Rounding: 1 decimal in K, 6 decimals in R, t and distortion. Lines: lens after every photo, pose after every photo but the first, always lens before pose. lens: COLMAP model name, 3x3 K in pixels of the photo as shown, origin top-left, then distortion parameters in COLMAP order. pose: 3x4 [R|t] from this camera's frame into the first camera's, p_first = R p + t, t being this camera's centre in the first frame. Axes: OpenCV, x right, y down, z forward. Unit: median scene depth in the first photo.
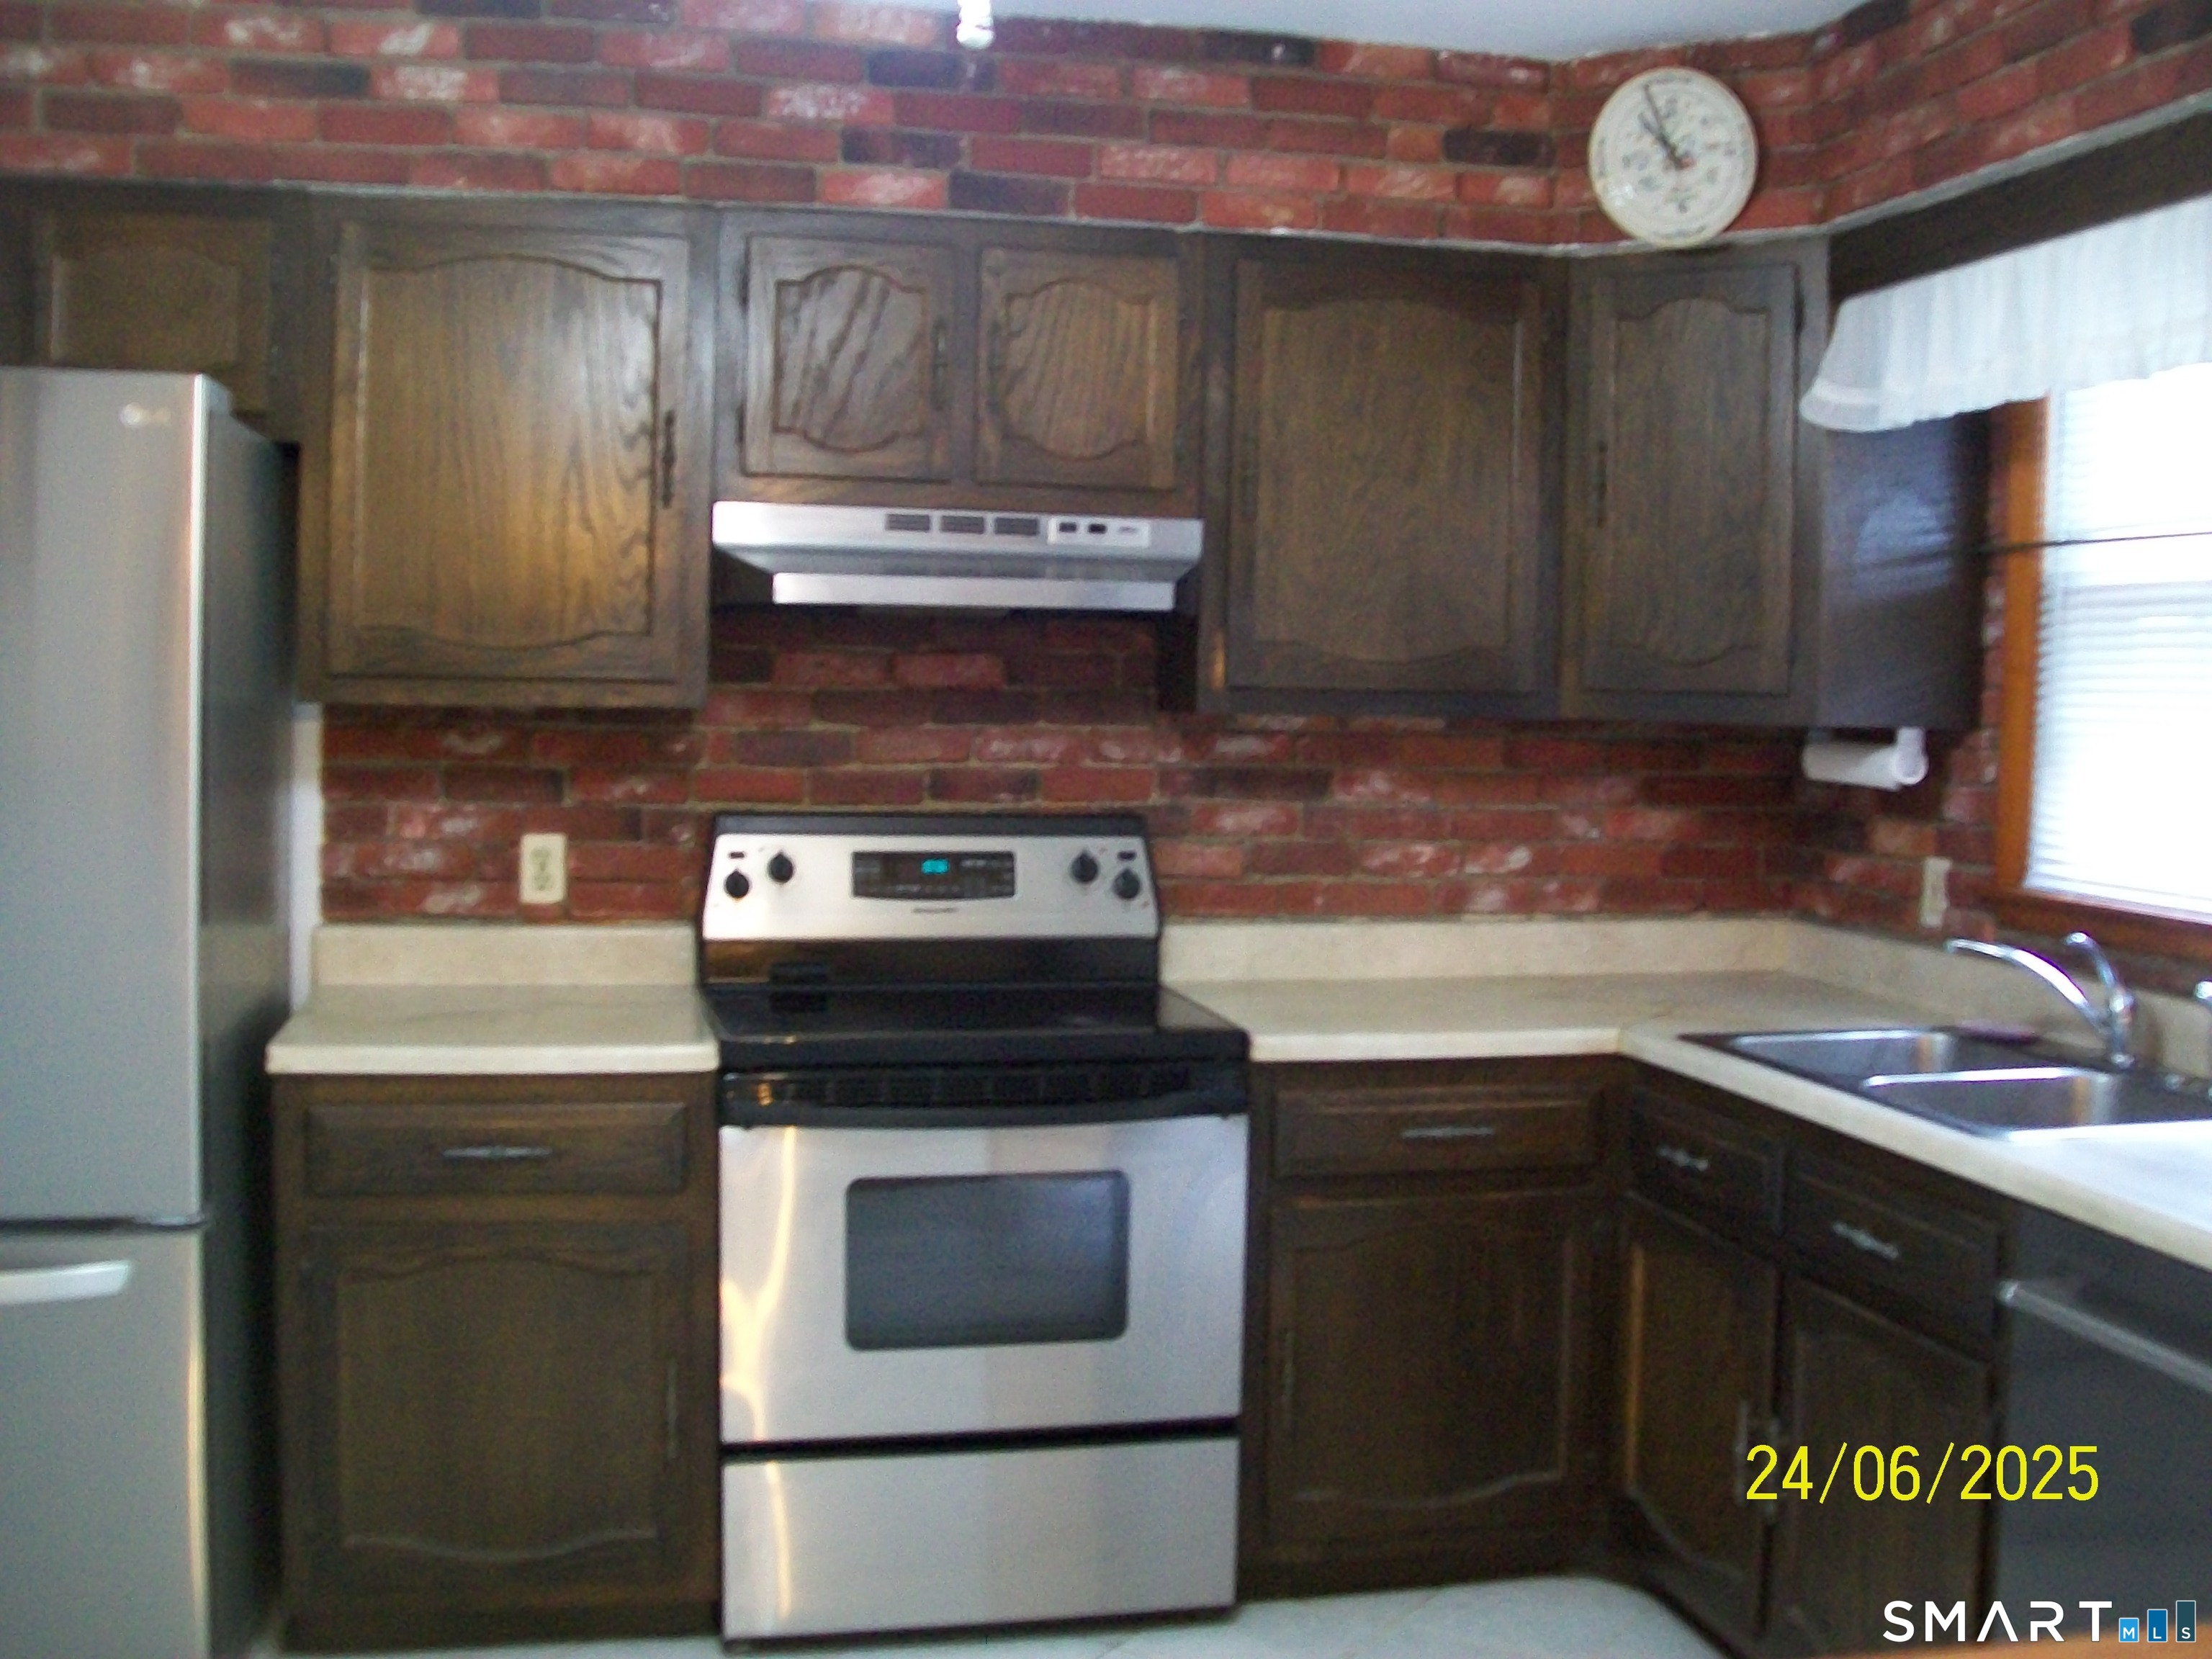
lens RADIAL K [[2360.2, 0, 1107.1], [0, 2360.2, 837.0], [0, 0, 1]] dist [-0.121265, 0.000000]
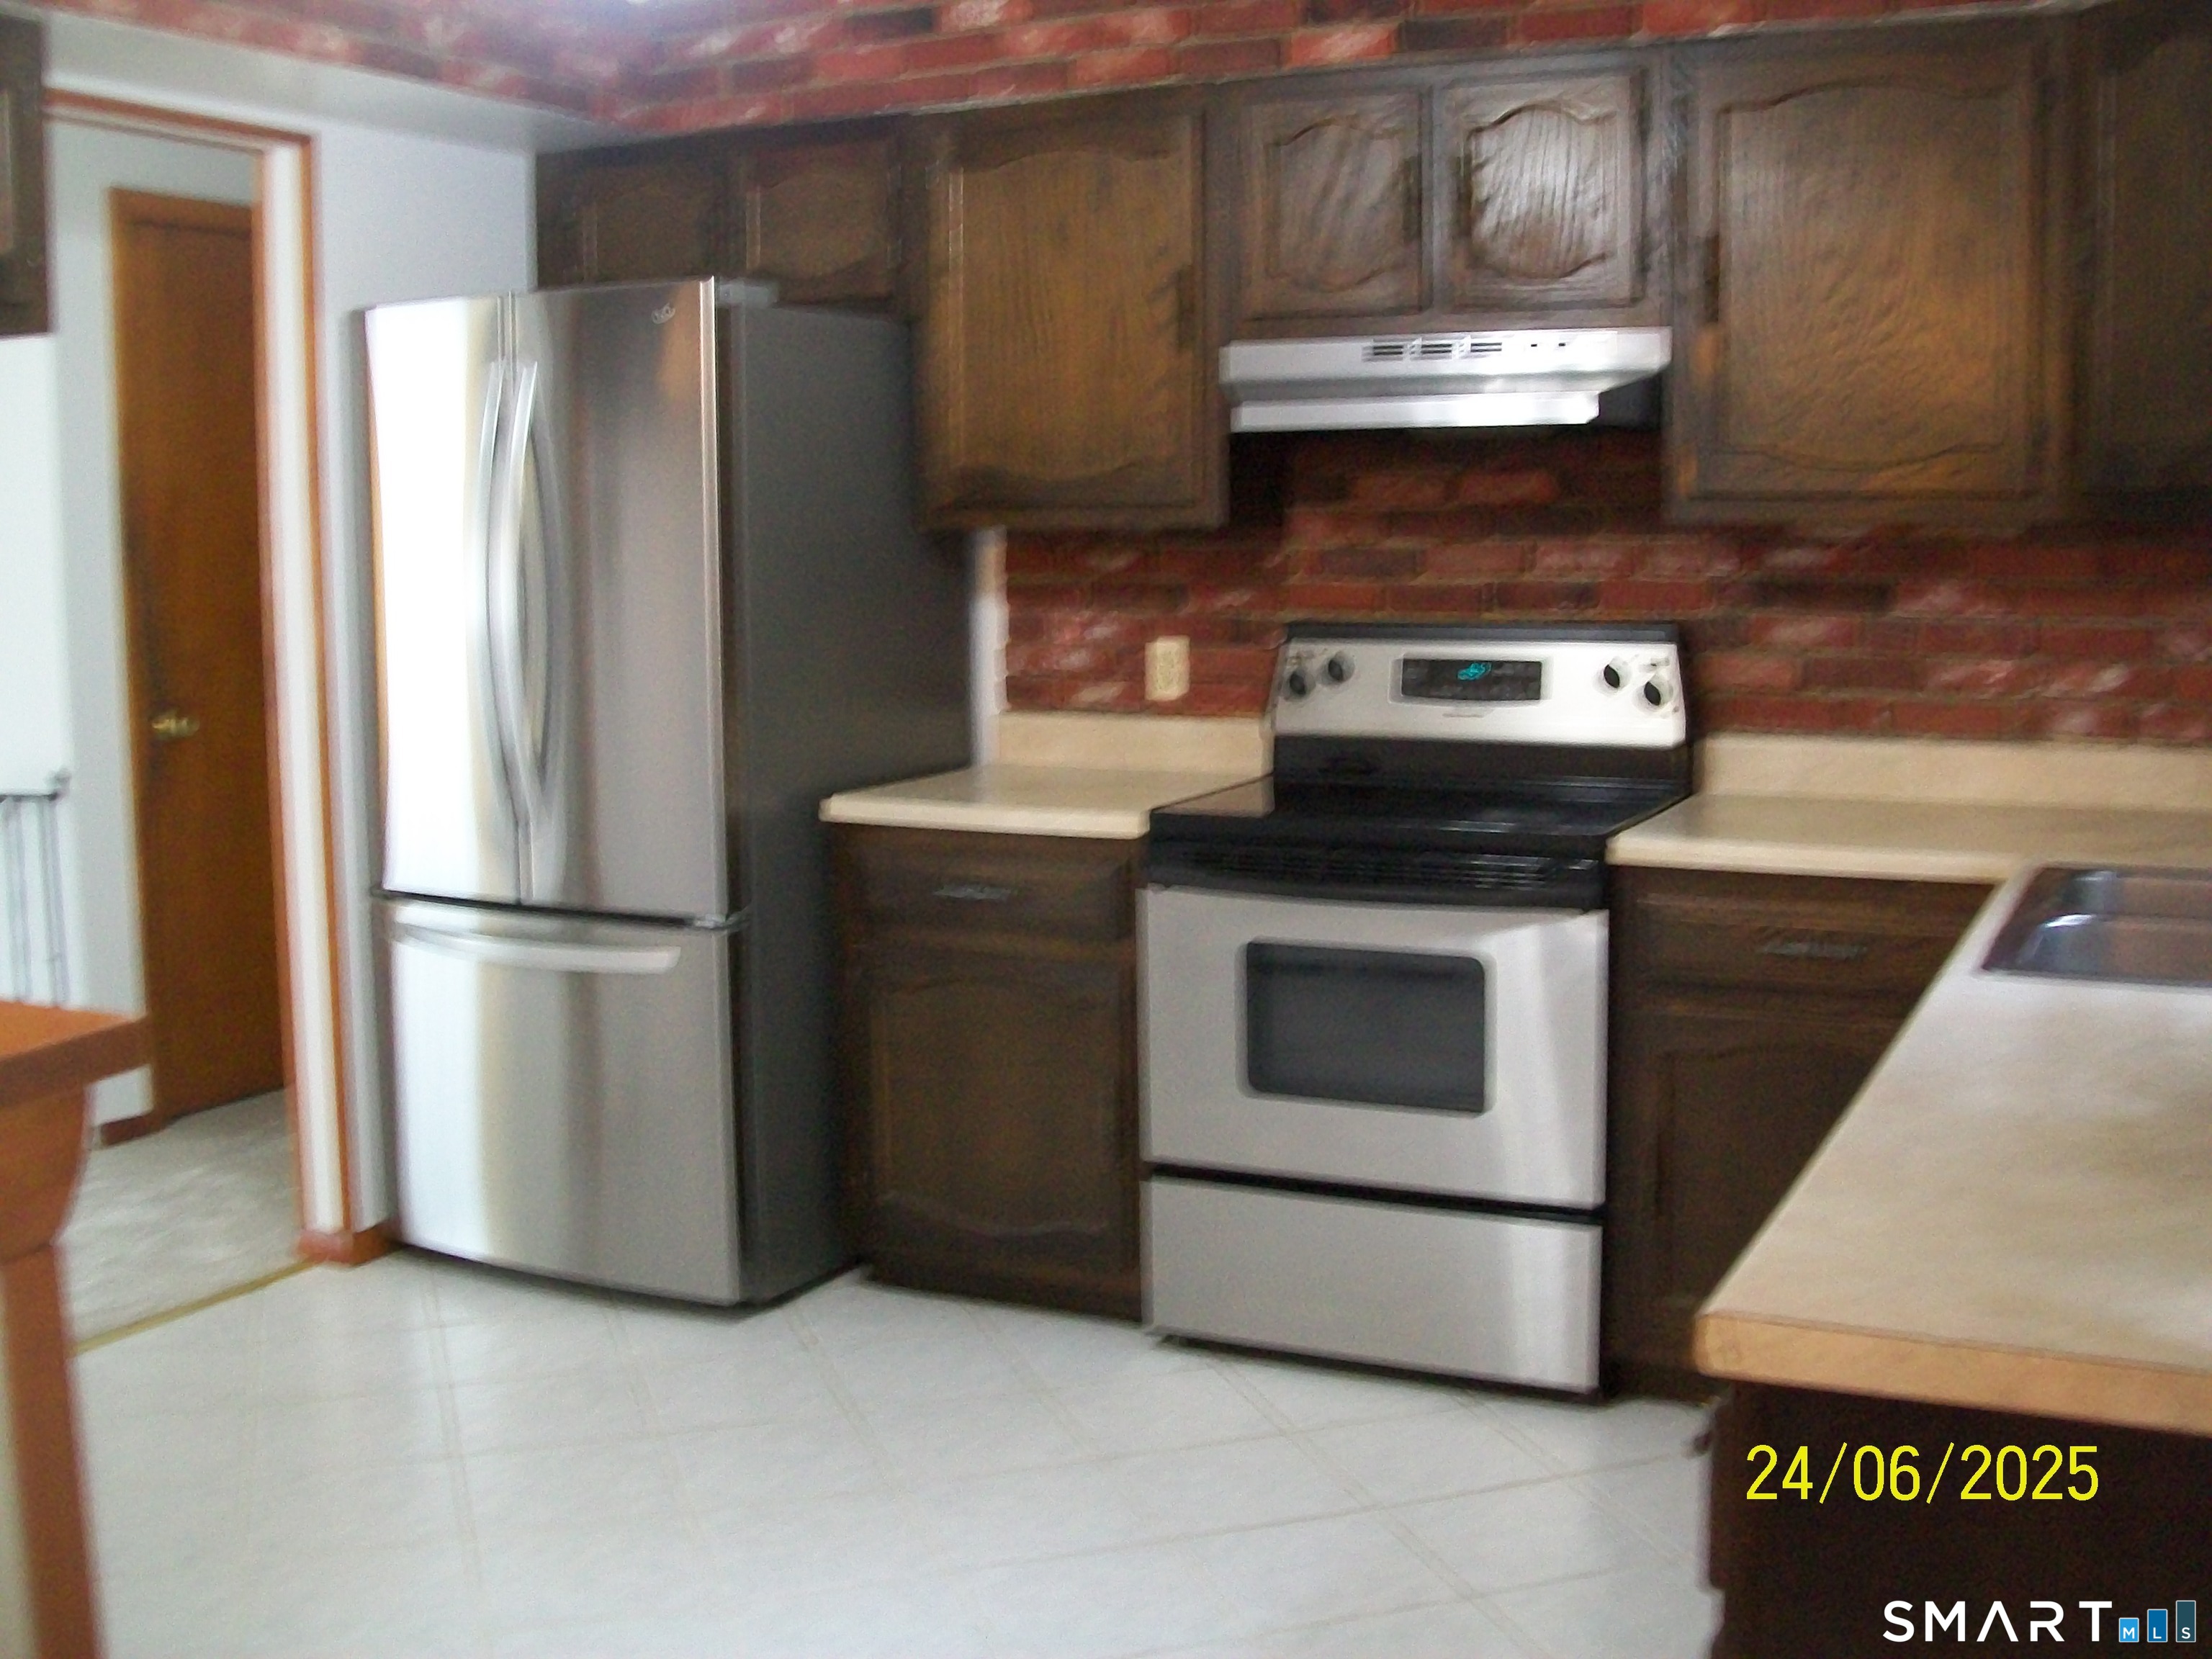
lens RADIAL K [[2360.2, 0, 1099.6], [0, 2360.2, 820.1], [0, 0, 1]] dist [-0.121265, 0.000000]
pose [[0.785922, 0.052548, -0.616089, 0.461522], [-0.014940, 0.997705, 0.066040, 0.011622], [0.618145, -0.042698, 0.784903, 0.058921]]
